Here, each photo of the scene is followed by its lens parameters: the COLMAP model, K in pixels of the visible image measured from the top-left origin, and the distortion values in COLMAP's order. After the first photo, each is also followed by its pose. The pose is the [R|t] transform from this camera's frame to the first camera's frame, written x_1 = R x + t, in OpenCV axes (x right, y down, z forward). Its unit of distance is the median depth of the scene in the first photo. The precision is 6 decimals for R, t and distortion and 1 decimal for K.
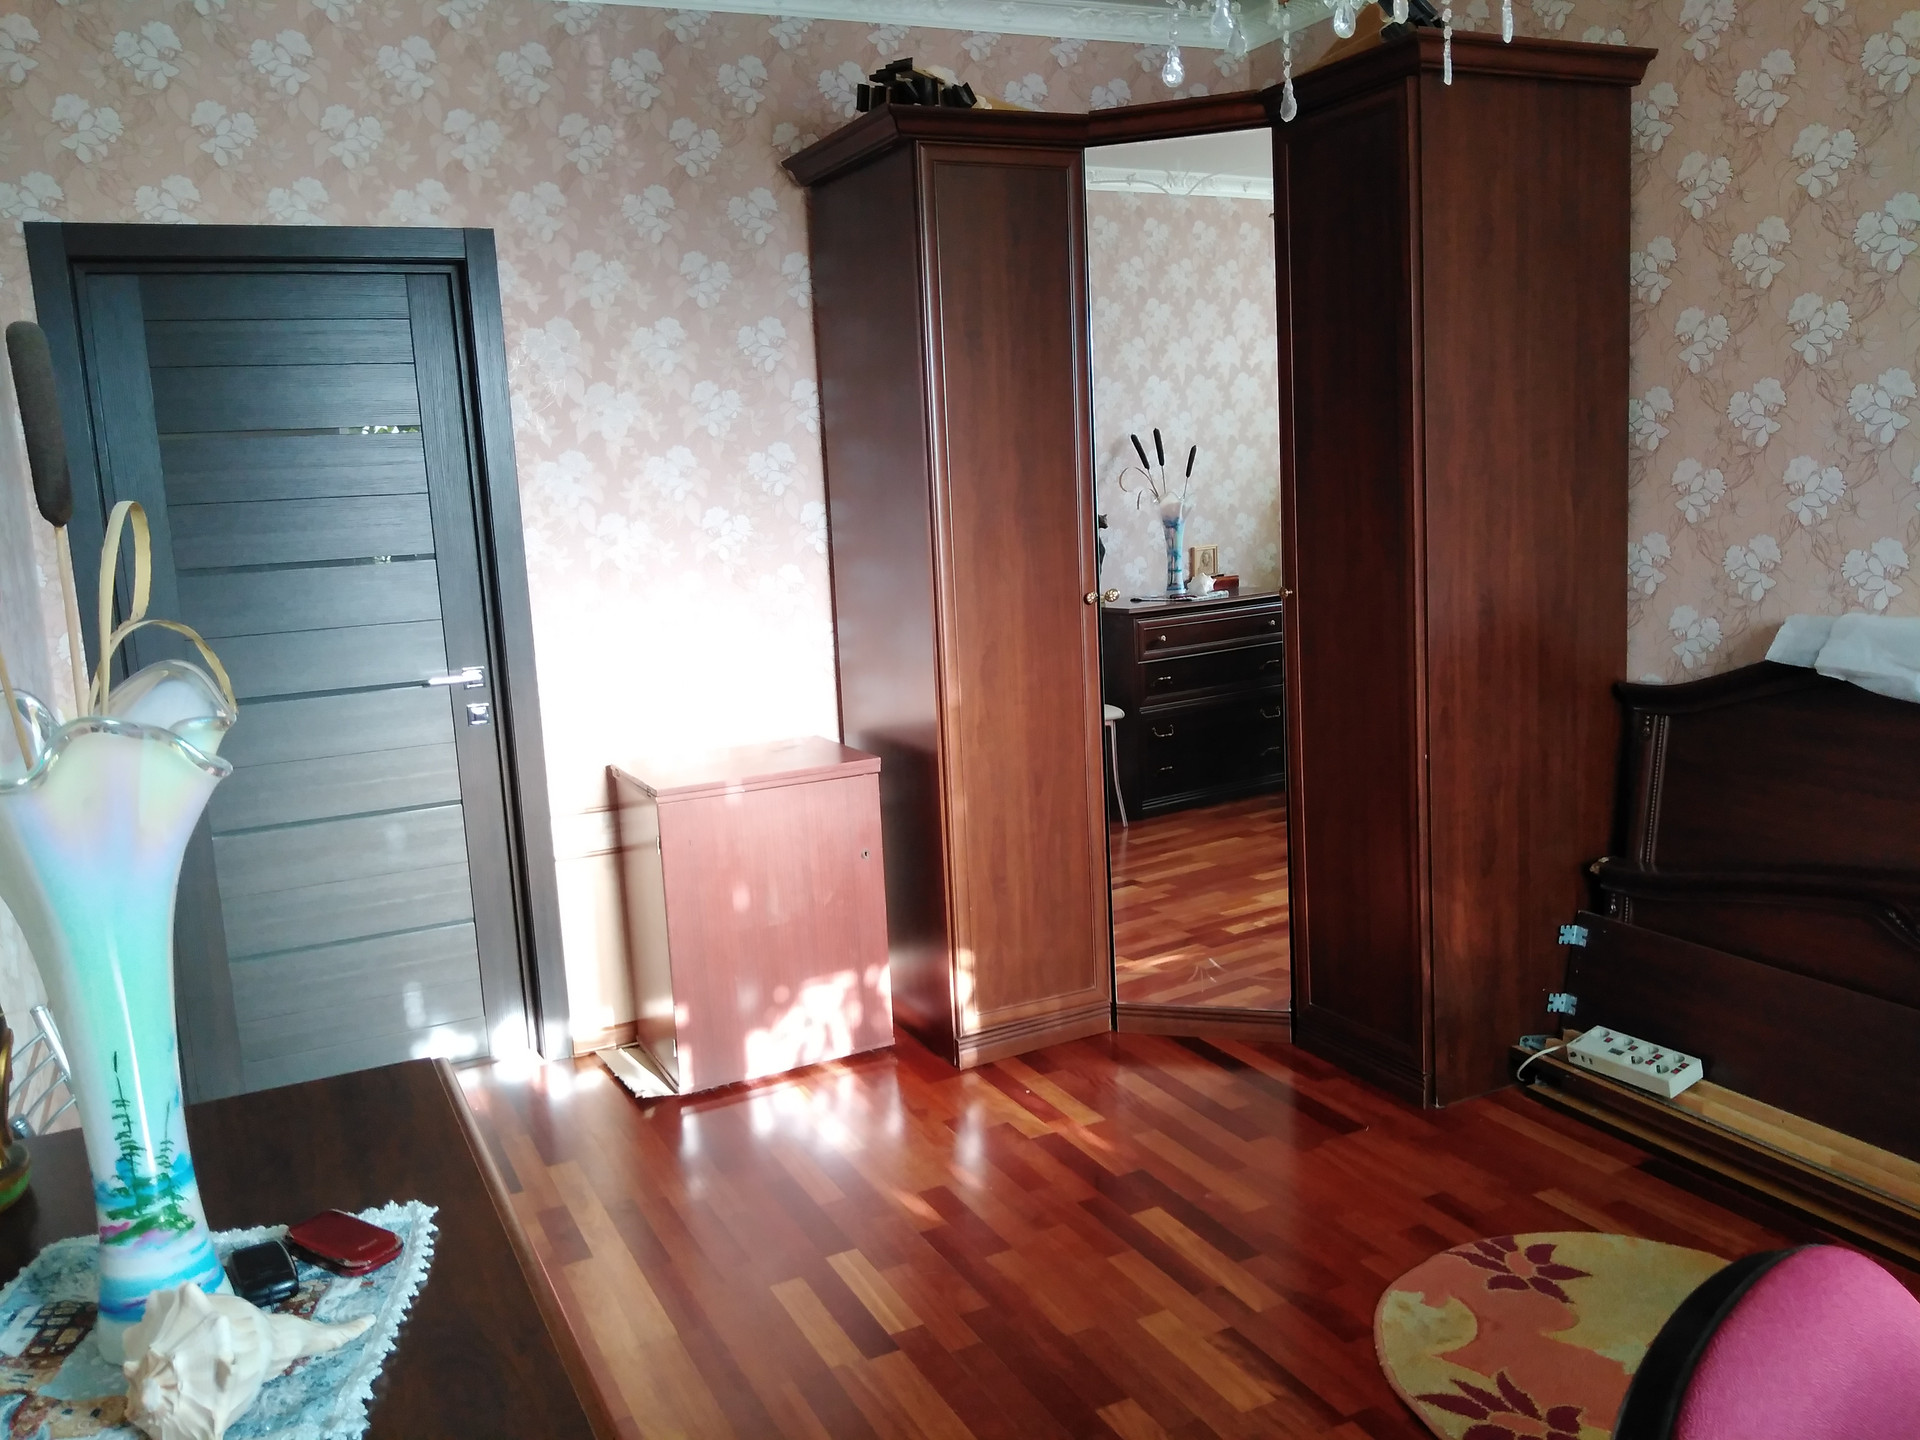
lens RADIAL K [[1536.8, 0, 953.0], [0, 1536.8, 705.8], [0, 0, 1]] dist [0.056110, -0.096831]
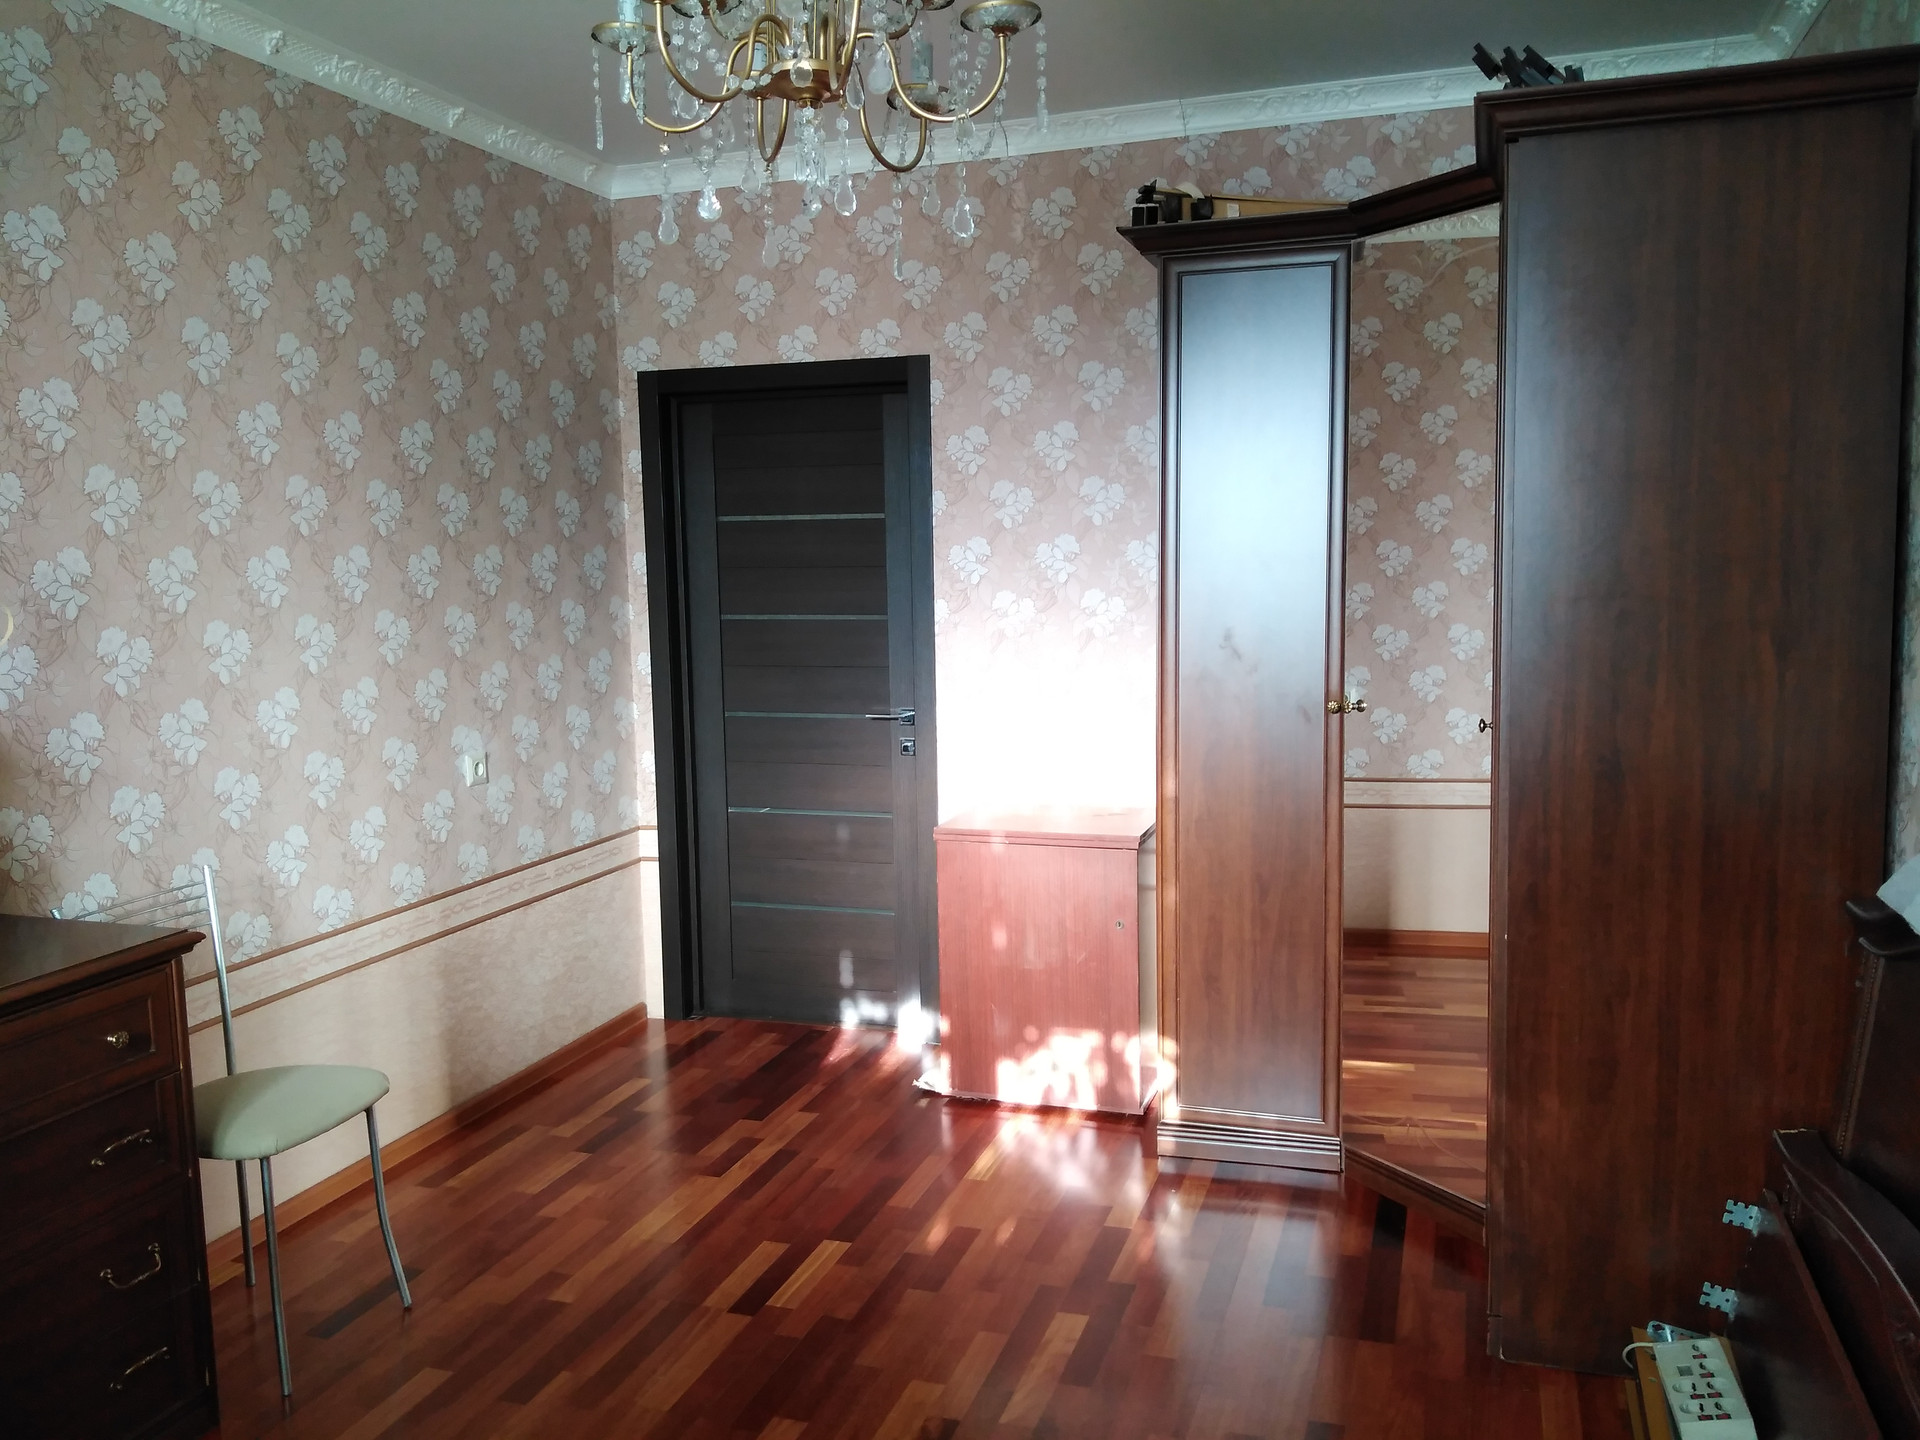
lens RADIAL K [[1536.8, 0, 998.5], [0, 1536.8, 720.7], [0, 0, 1]] dist [0.056110, -0.096831]
pose [[0.709726, 0.116683, -0.694747, 0.609106], [-0.131752, 0.990772, 0.031808, -0.065750], [0.692047, 0.068960, 0.718551, 0.179206]]
